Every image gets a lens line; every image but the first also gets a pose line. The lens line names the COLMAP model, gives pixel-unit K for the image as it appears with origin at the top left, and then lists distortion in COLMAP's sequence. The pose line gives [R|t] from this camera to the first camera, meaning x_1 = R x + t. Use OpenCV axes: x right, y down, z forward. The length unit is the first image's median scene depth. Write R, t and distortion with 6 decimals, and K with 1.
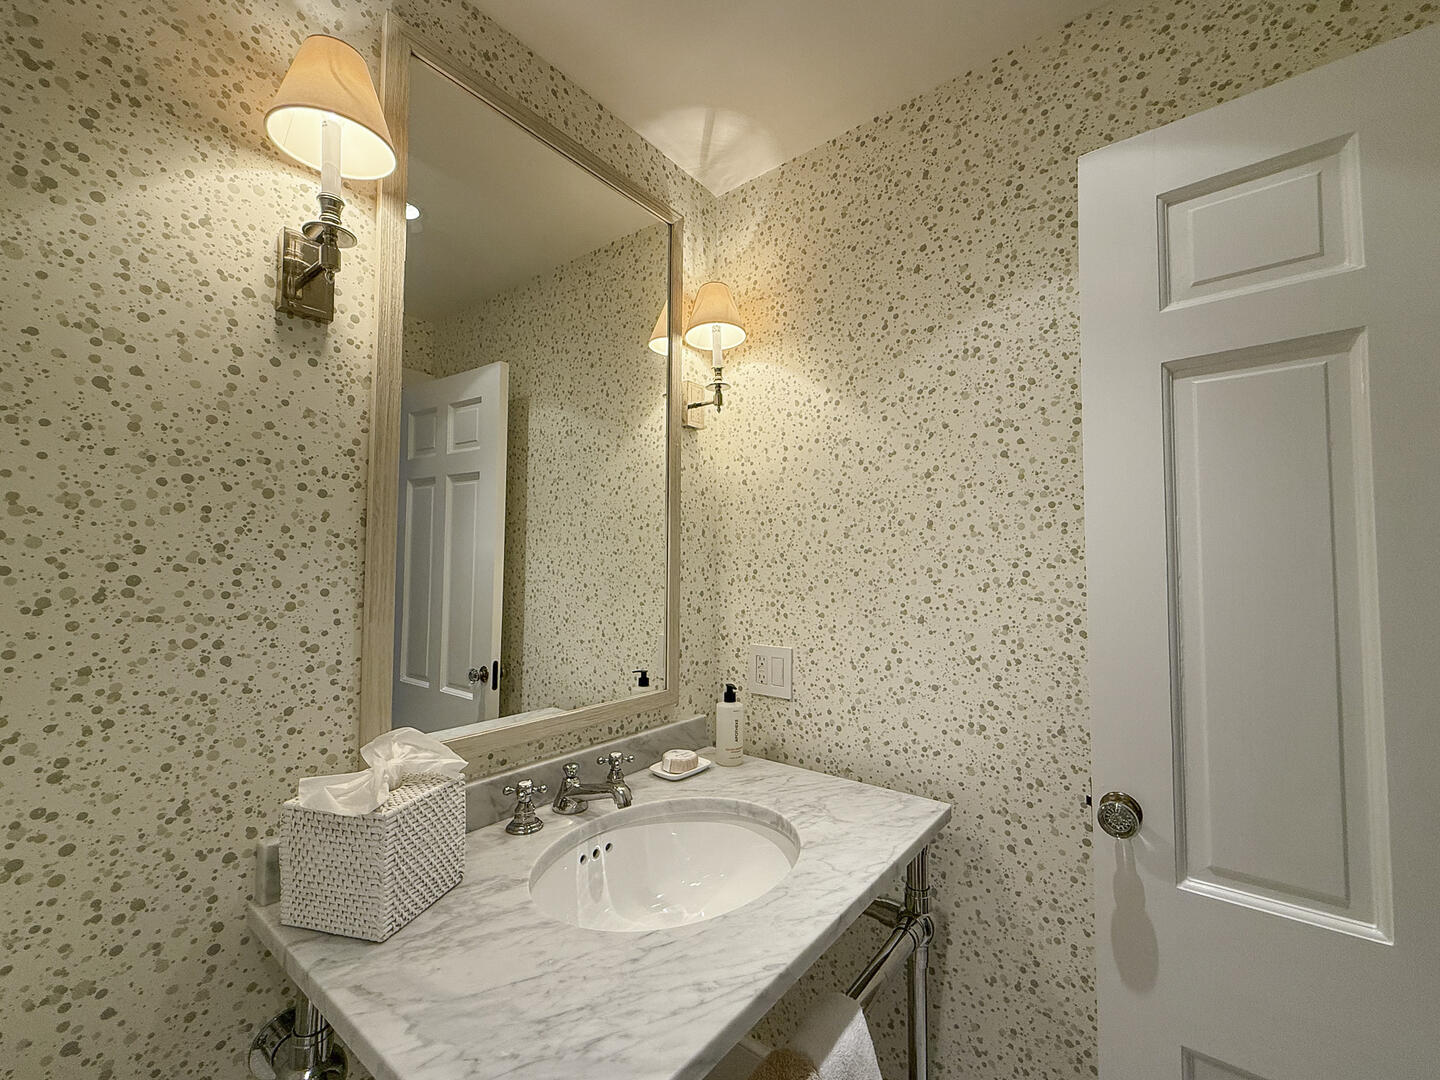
lens RADIAL K [[597.7, 0, 725.0], [0, 597.7, 540.8], [0, 0, 1]] dist [-0.002865, 0.000436]
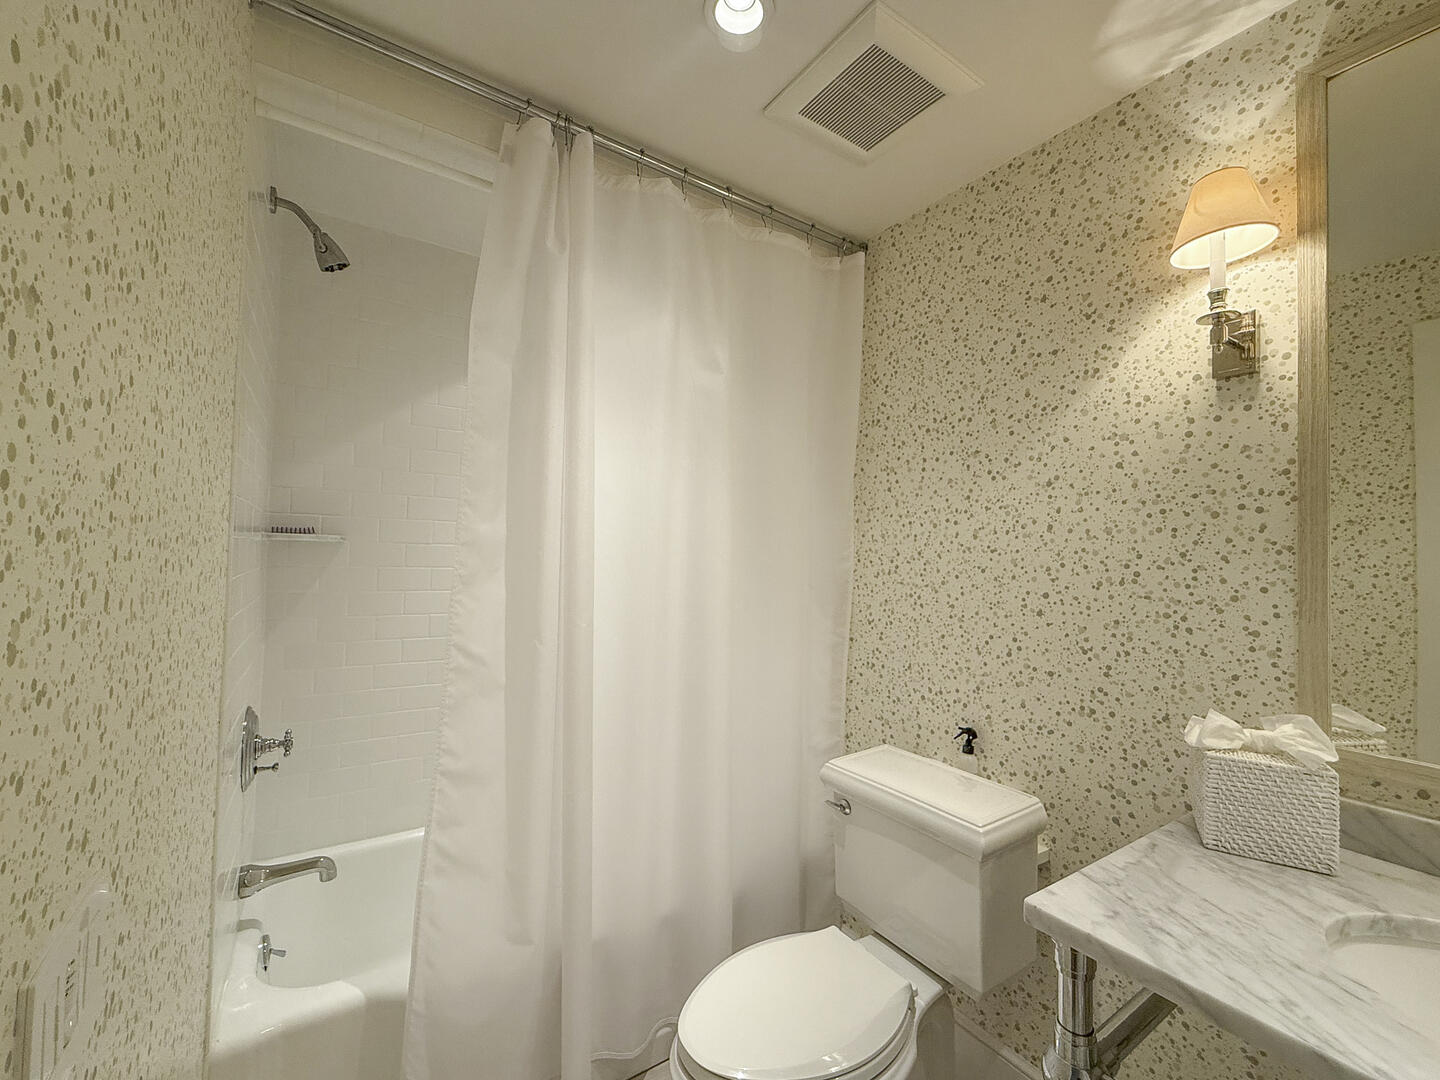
lens RADIAL K [[597.7, 0, 720.5], [0, 597.7, 540.3], [0, 0, 1]] dist [-0.002865, 0.000436]
pose [[-0.316912, -0.034821, -0.947815, 0.911936], [0.017422, 0.998943, -0.042525, 0.018222], [0.948295, -0.029989, -0.315971, 0.350164]]
